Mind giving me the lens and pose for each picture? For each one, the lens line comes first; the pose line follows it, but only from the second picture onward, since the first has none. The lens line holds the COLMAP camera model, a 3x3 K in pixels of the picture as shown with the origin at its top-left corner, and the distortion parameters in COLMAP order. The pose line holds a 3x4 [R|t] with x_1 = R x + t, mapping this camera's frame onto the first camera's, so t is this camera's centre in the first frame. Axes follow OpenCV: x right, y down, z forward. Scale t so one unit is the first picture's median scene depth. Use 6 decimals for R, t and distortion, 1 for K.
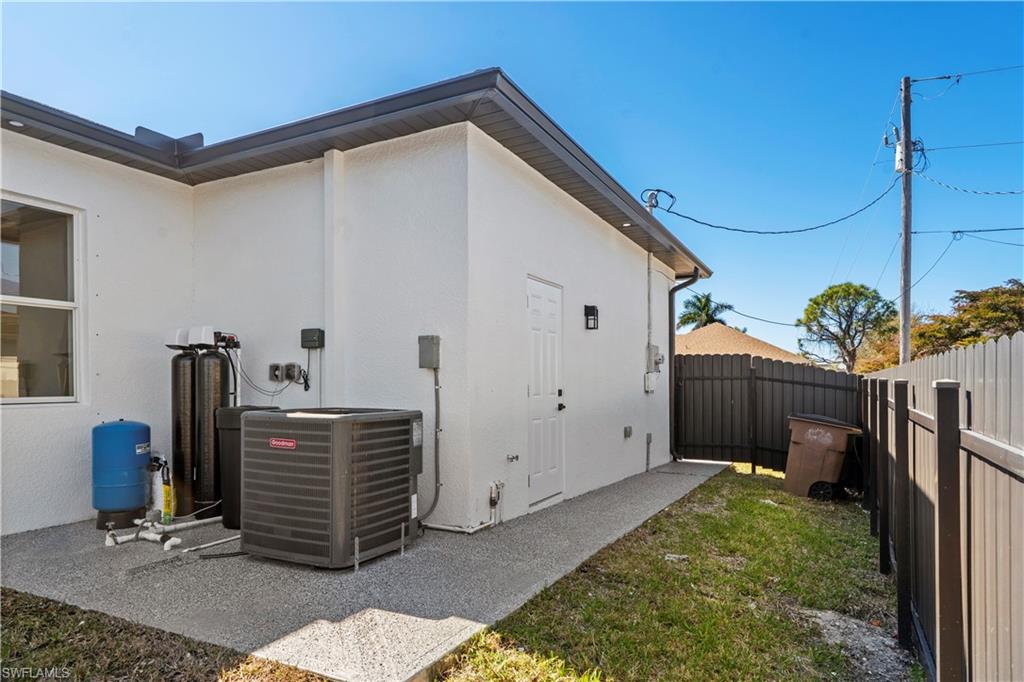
lens RADIAL K [[617.7, 0, 515.7], [0, 617.7, 369.0], [0, 0, 1]] dist [-0.006913, 0.001642]
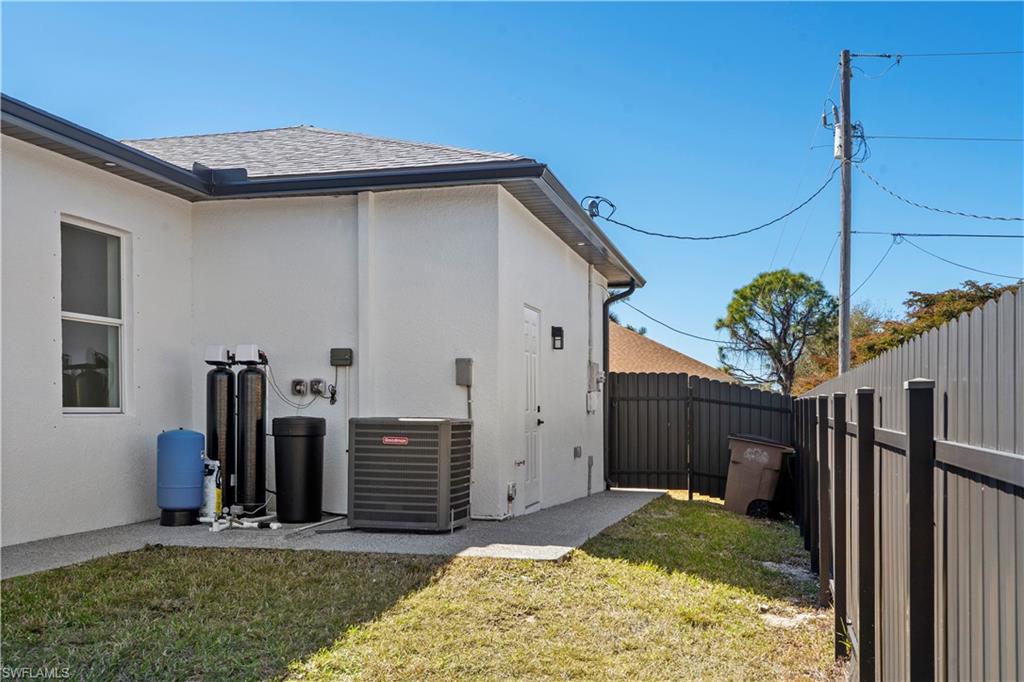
lens RADIAL K [[1028.6, 0, 508.7], [0, 1028.6, 345.7], [0, 0, 1]] dist [-0.018062, 0.000000]
pose [[0.973124, 0.020287, 0.229385, -0.247769], [-0.011157, 0.999096, -0.041031, 0.001379], [-0.230010, 0.037369, 0.972470, -0.466363]]
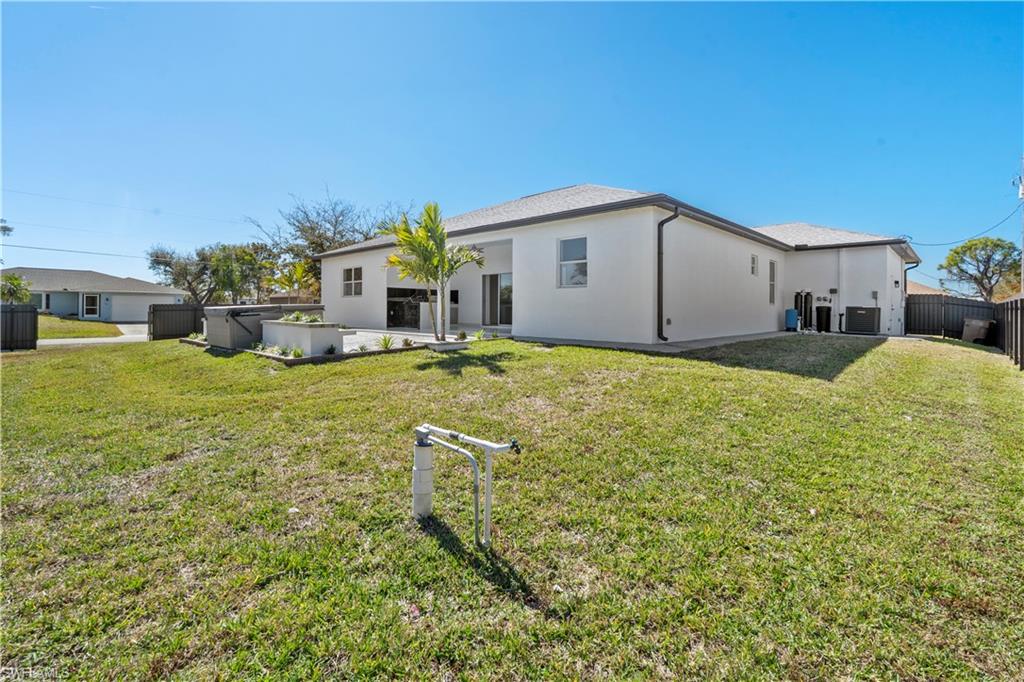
lens RADIAL K [[457.3, 0, 518.0], [0, 457.3, 291.8], [0, 0, 1]] dist [-0.007725, 0.001565]
pose [[0.954339, 0.009890, -0.298562, -0.788232], [-0.013043, 0.999878, -0.008569, 0.006229], [0.298441, 0.012072, 0.954352, -1.426645]]
